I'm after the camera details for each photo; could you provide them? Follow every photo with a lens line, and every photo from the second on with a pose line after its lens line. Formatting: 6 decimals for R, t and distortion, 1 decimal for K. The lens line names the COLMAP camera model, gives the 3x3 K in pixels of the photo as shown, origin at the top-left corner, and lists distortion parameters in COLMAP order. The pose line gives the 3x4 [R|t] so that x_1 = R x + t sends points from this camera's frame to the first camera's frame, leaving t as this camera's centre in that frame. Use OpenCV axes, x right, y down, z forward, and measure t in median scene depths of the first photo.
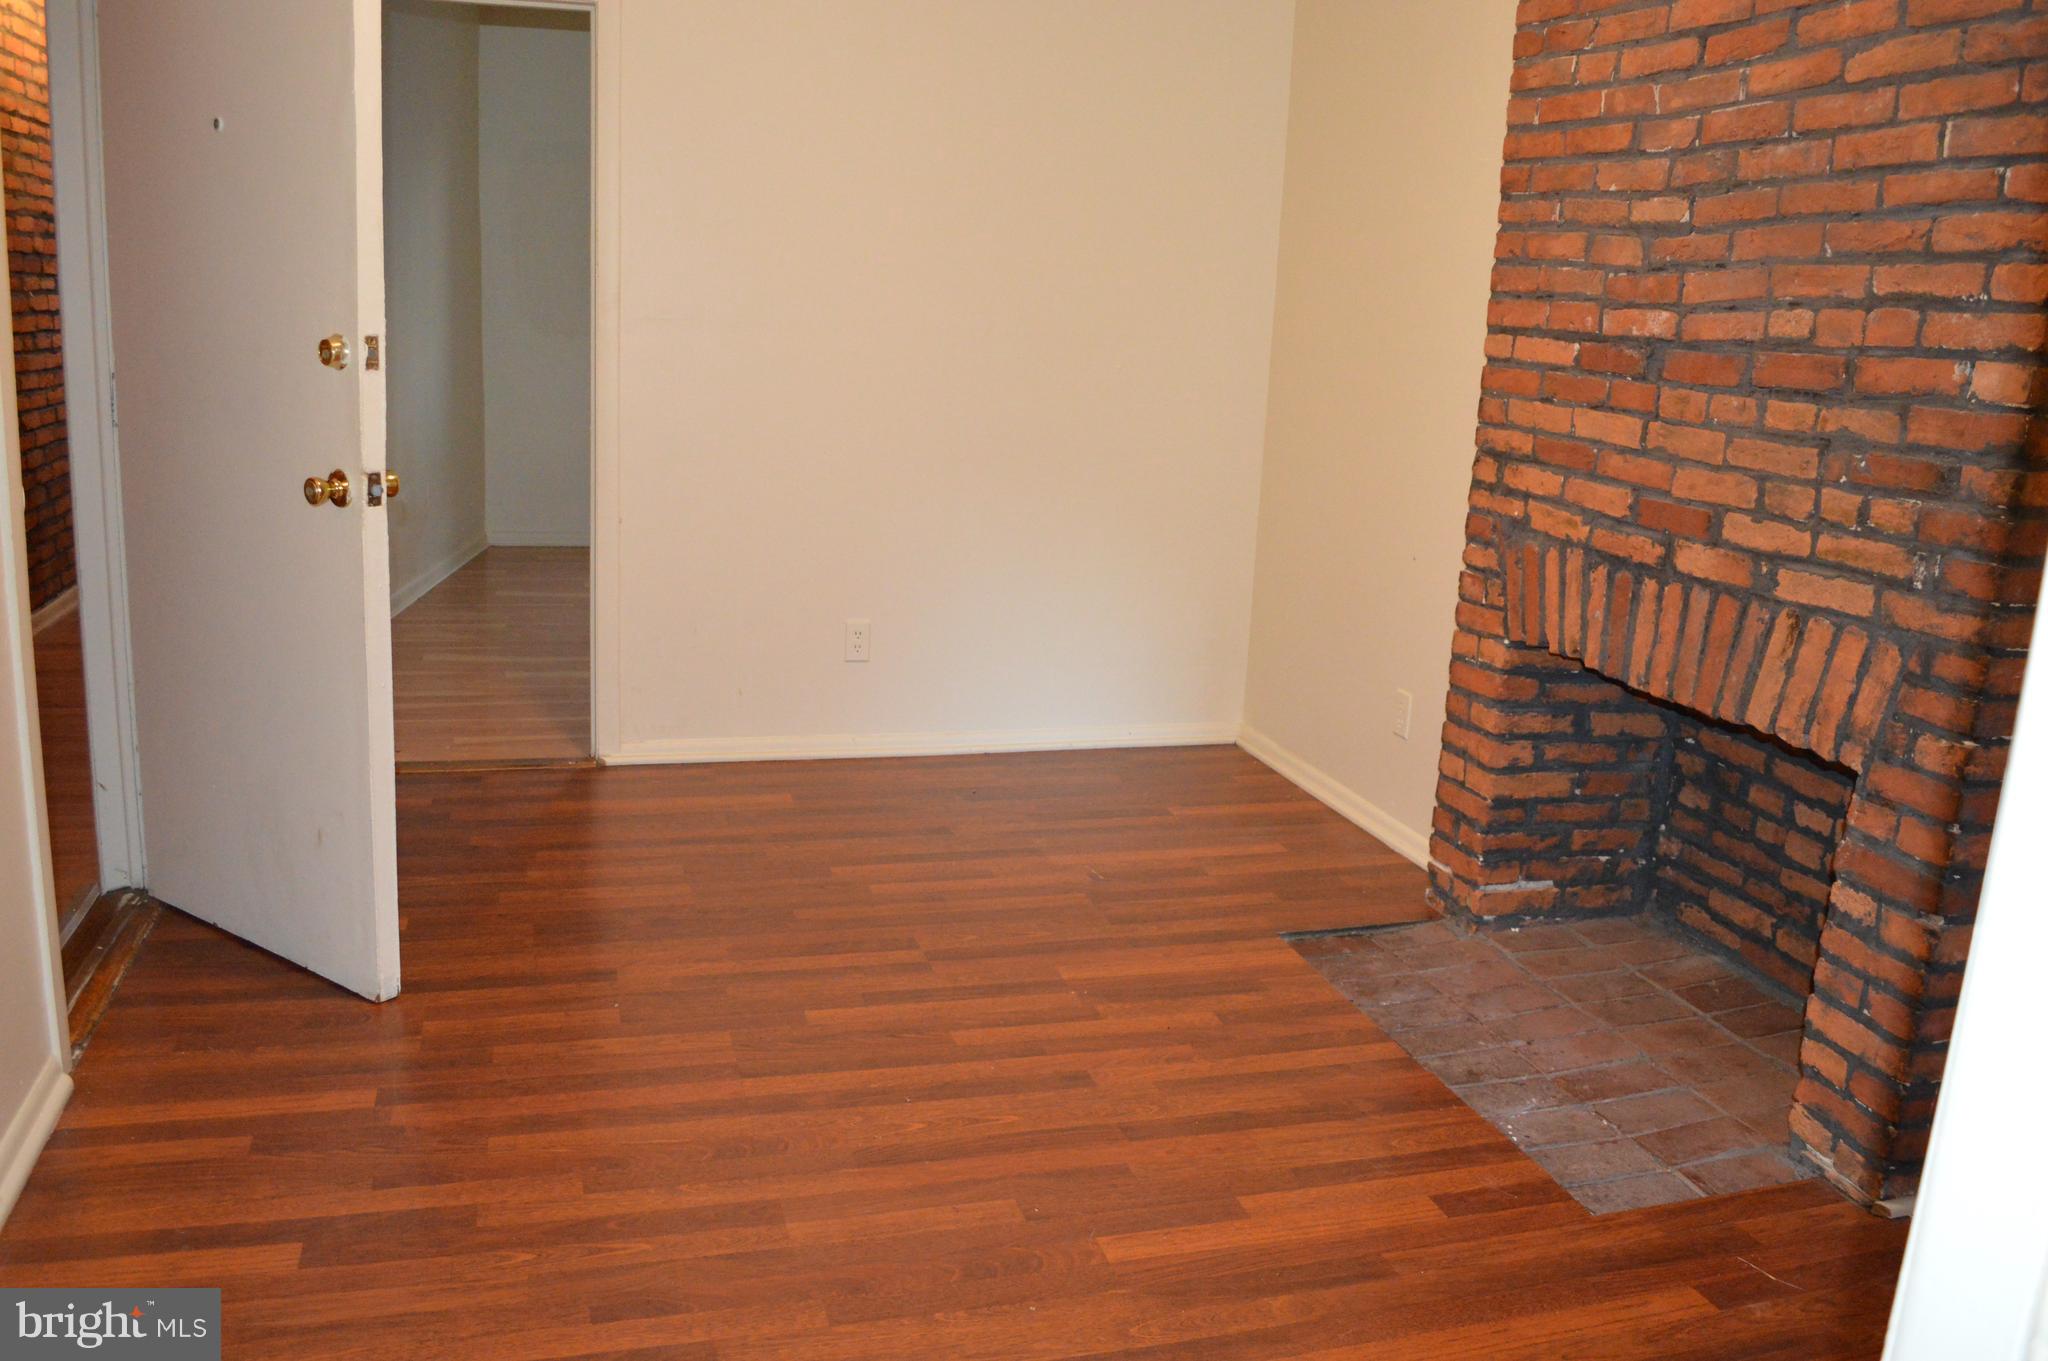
lens RADIAL K [[1633.7, 0, 1042.3], [0, 1633.7, 676.3], [0, 0, 1]] dist [-0.076997, 0.003056]
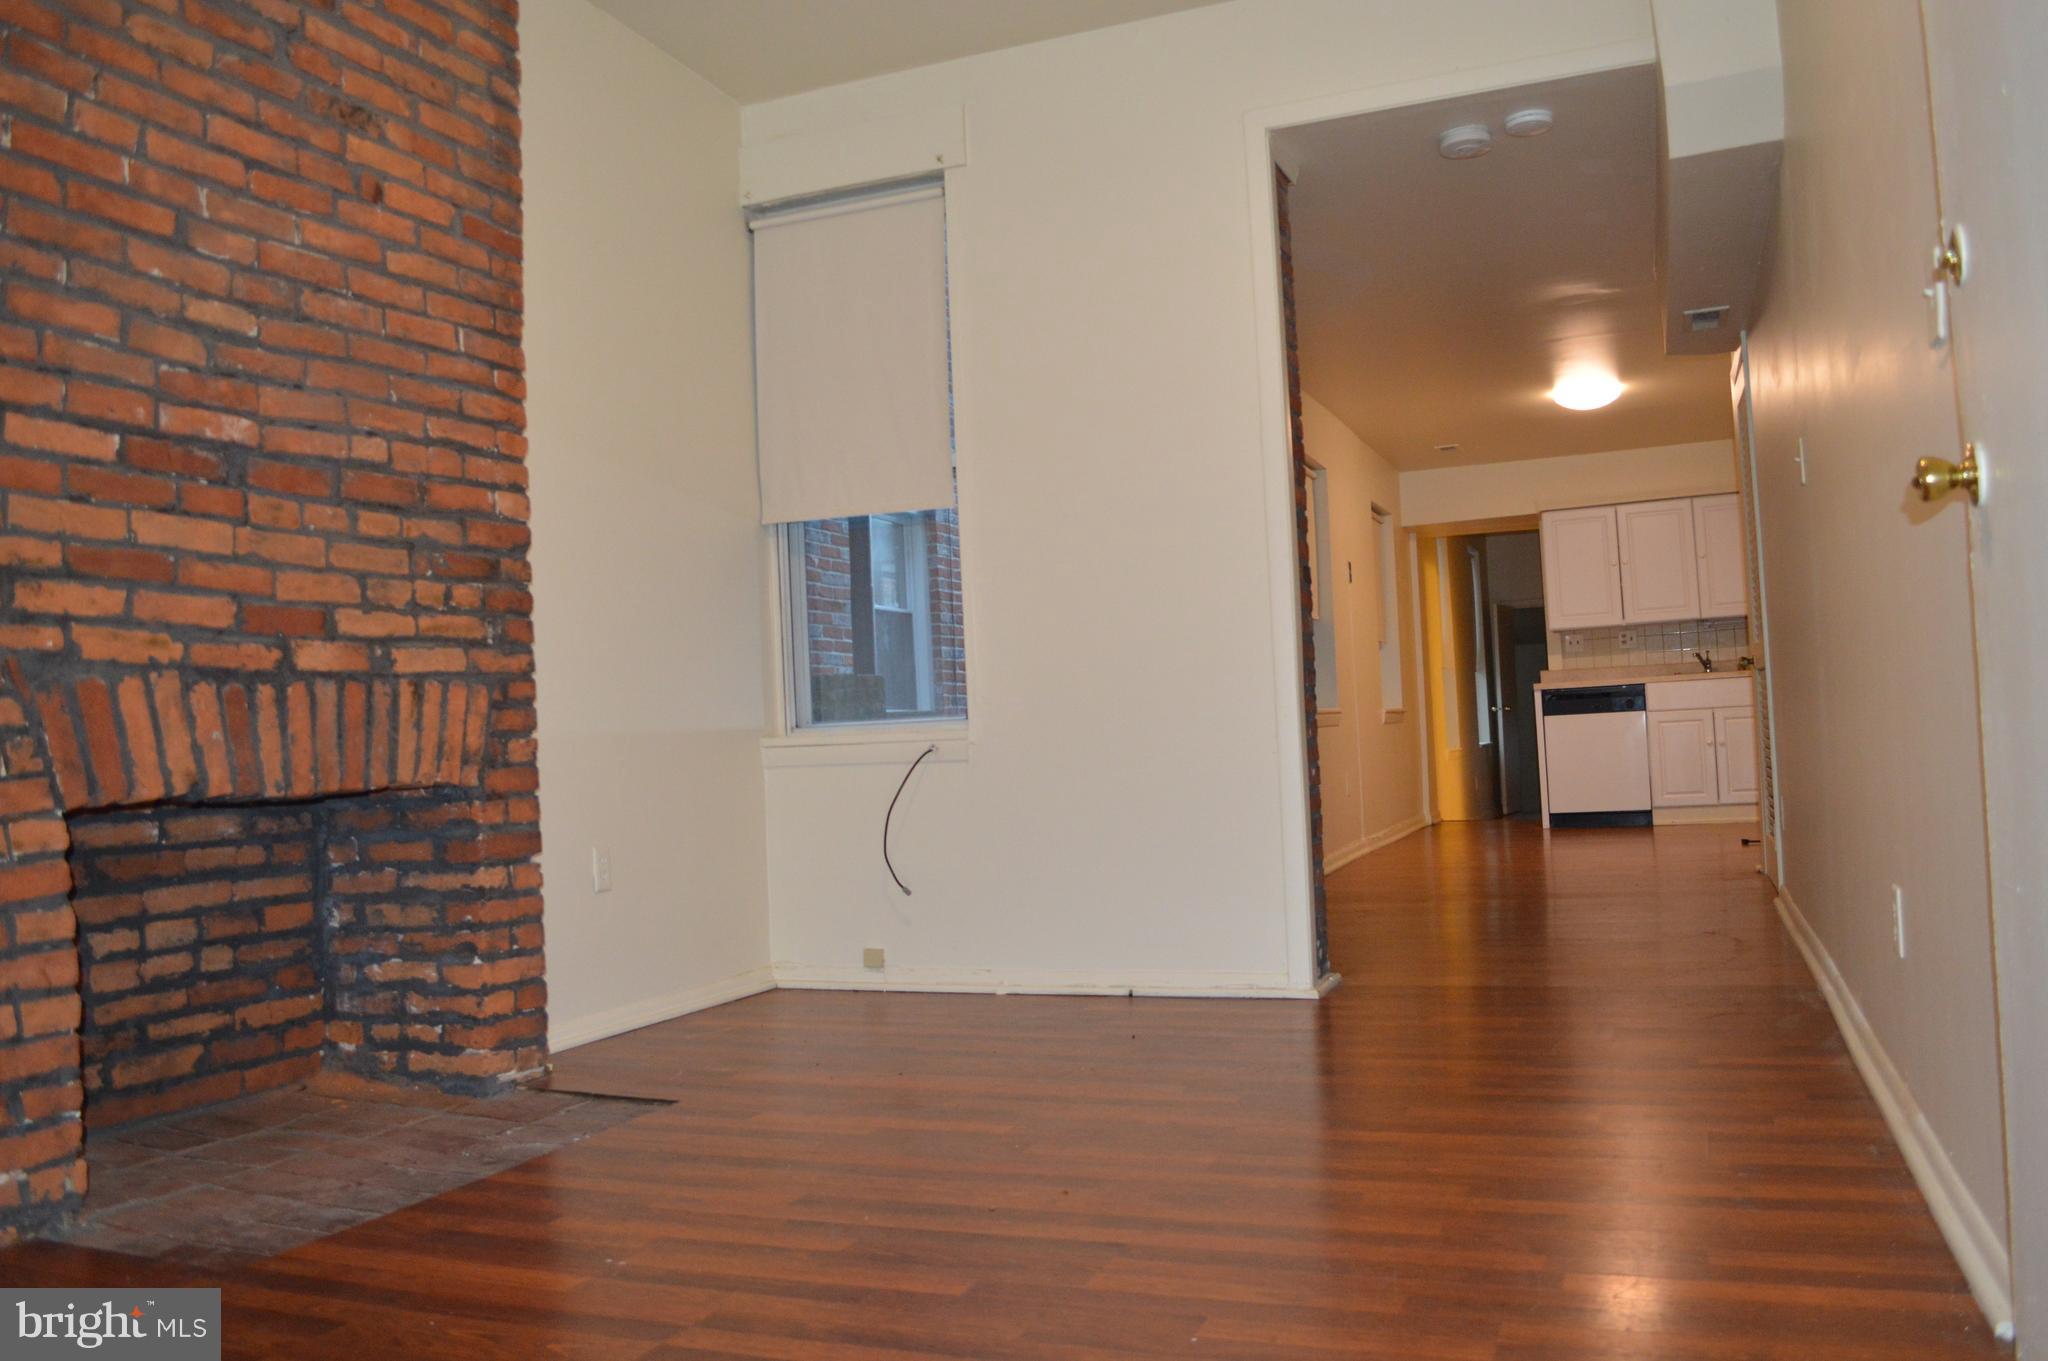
lens RADIAL K [[1633.7, 0, 1036.8], [0, 1633.7, 682.0], [0, 0, 1]] dist [-0.076997, 0.003056]
pose [[-0.778069, 0.001107, 0.628177, -0.662824], [0.143946, 0.973704, 0.176577, -0.181790], [-0.611464, 0.227813, -0.757769, 1.578129]]
